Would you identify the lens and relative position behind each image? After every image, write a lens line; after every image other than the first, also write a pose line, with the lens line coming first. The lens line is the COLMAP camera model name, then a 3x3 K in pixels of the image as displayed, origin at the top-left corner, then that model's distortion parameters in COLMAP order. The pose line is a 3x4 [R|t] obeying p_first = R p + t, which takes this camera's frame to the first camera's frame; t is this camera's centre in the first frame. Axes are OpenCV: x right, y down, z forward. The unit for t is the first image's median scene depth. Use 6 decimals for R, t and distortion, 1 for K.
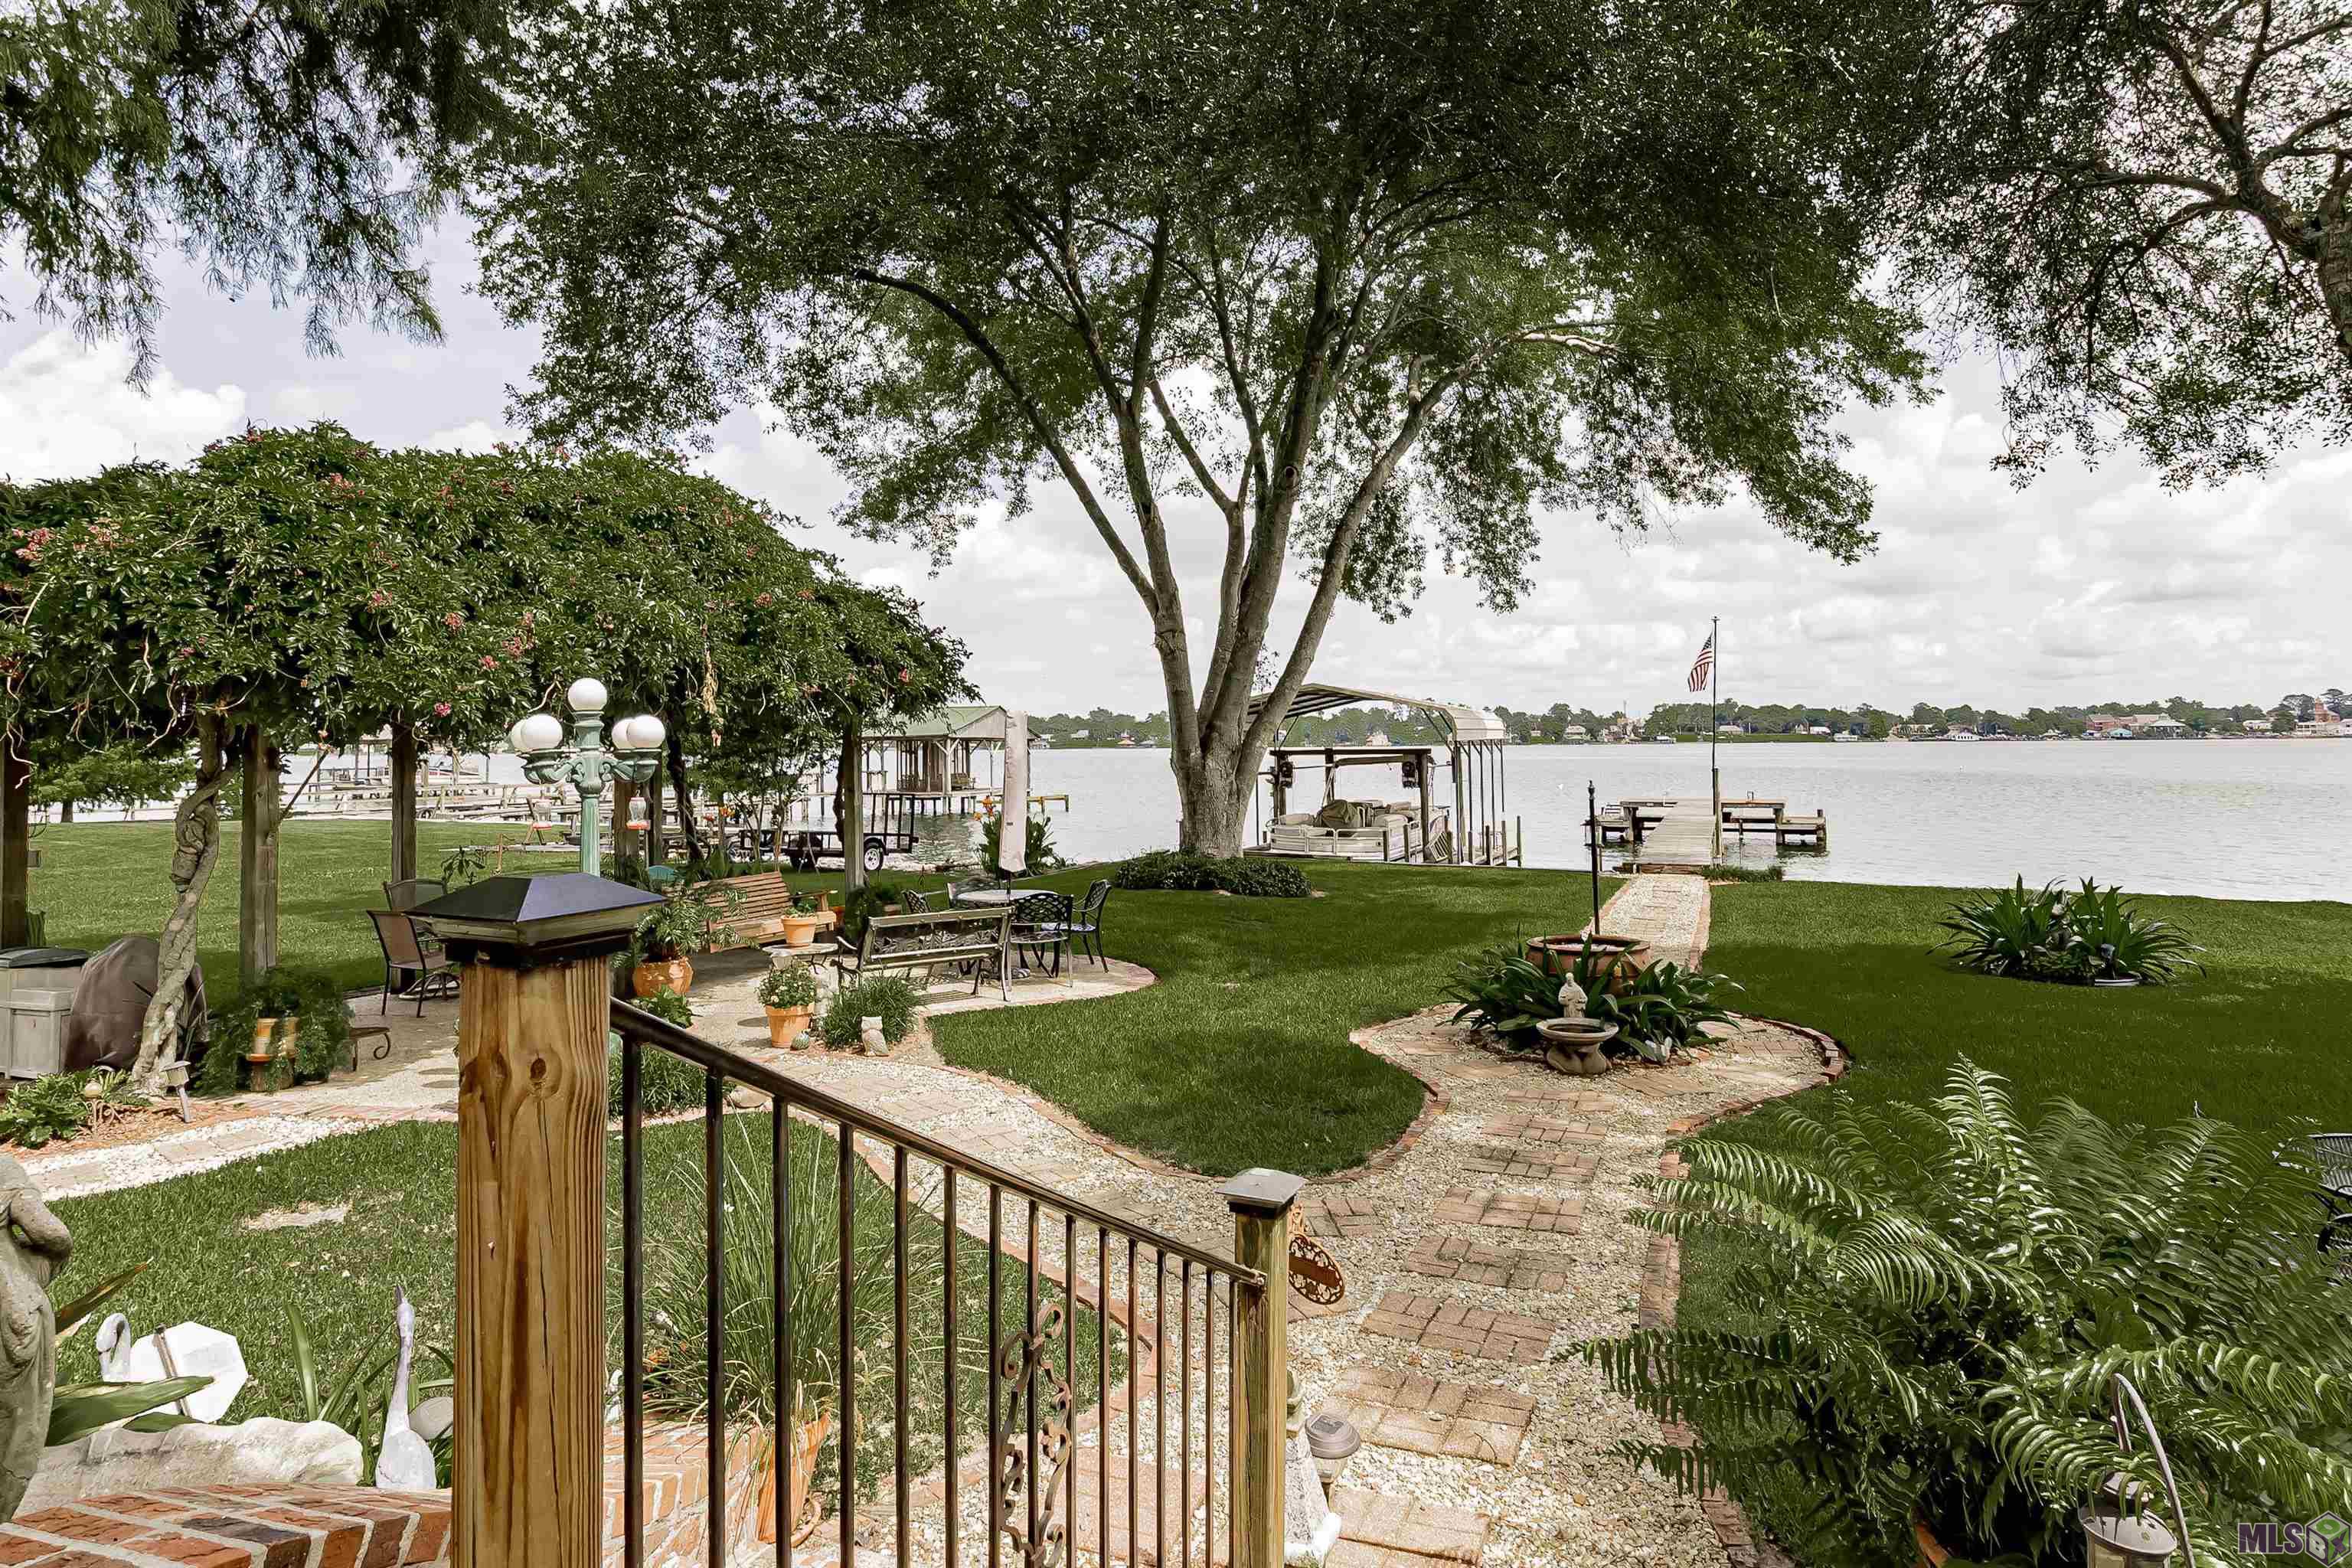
lens RADIAL K [[1225.9, 0, 1175.0], [0, 1225.9, 718.3], [0, 0, 1]] dist [-0.011881, 0.001617]
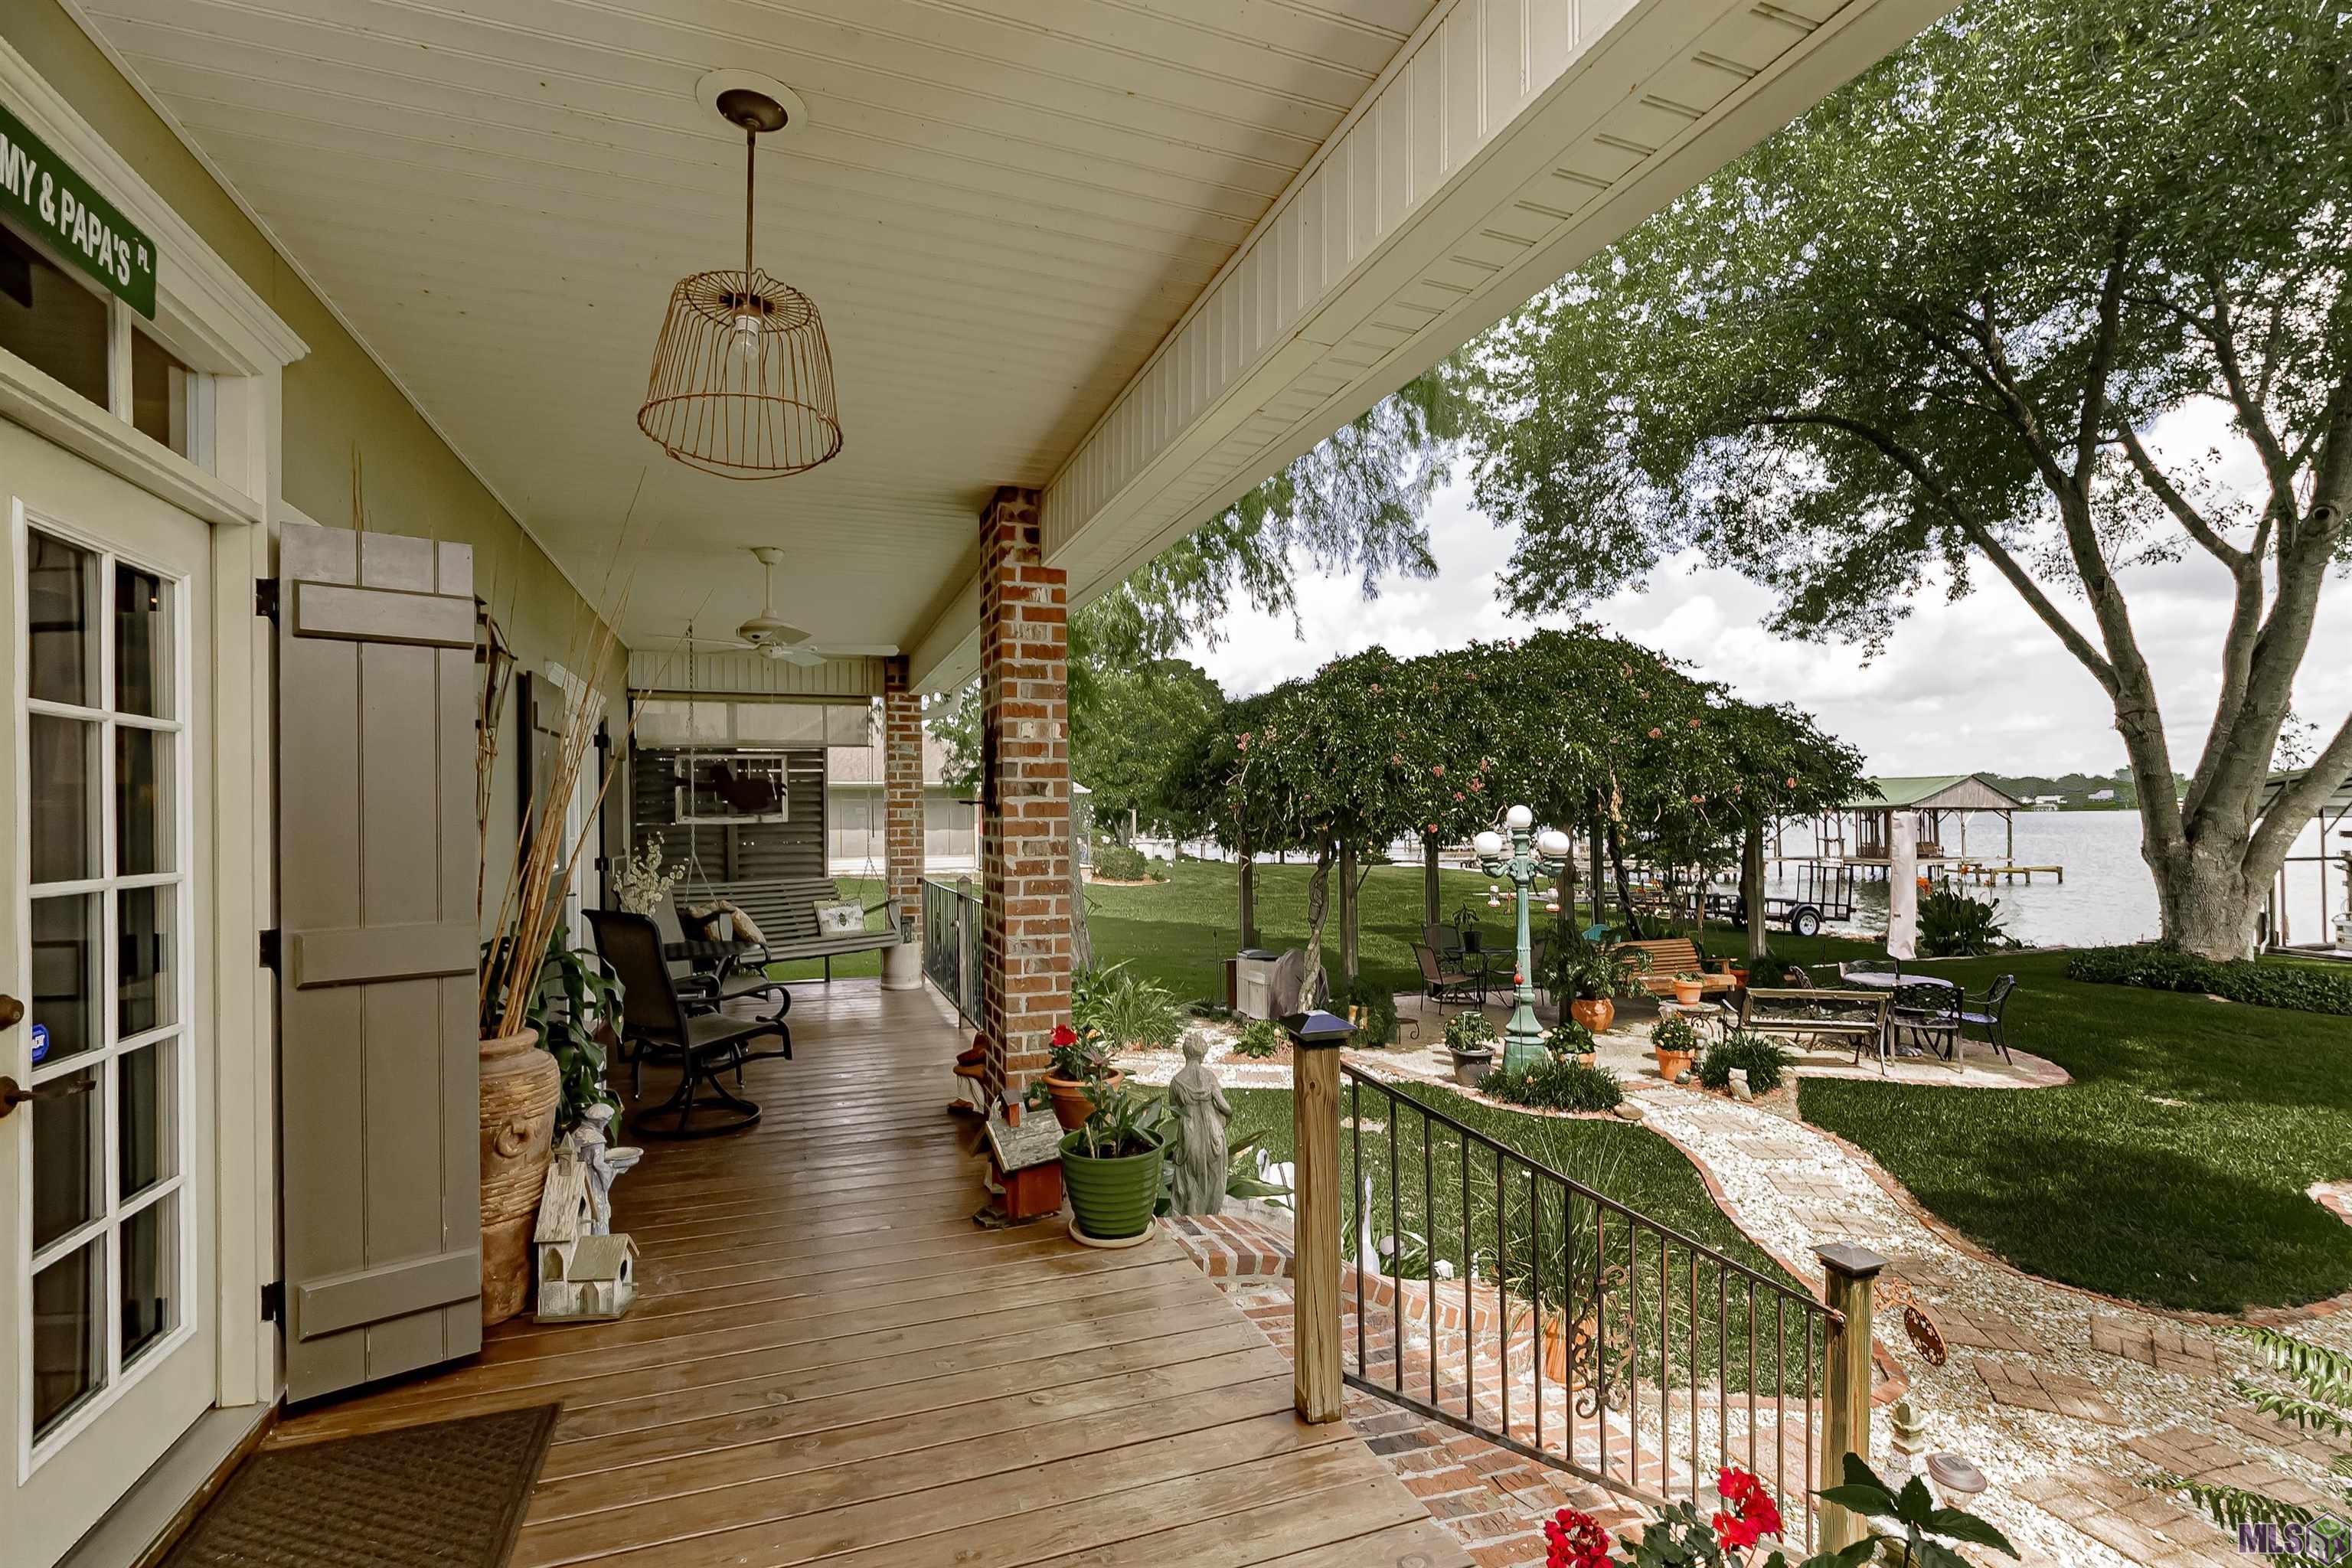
lens RADIAL K [[1051.3, 0, 1159.7], [0, 1051.3, 793.7], [0, 0, 1]] dist [-0.007527, -0.000827]
pose [[0.645891, -0.014568, -0.763290, 0.152742], [0.037568, 0.999213, 0.012719, -0.058748], [0.762504, -0.036890, 0.645930, -0.109357]]
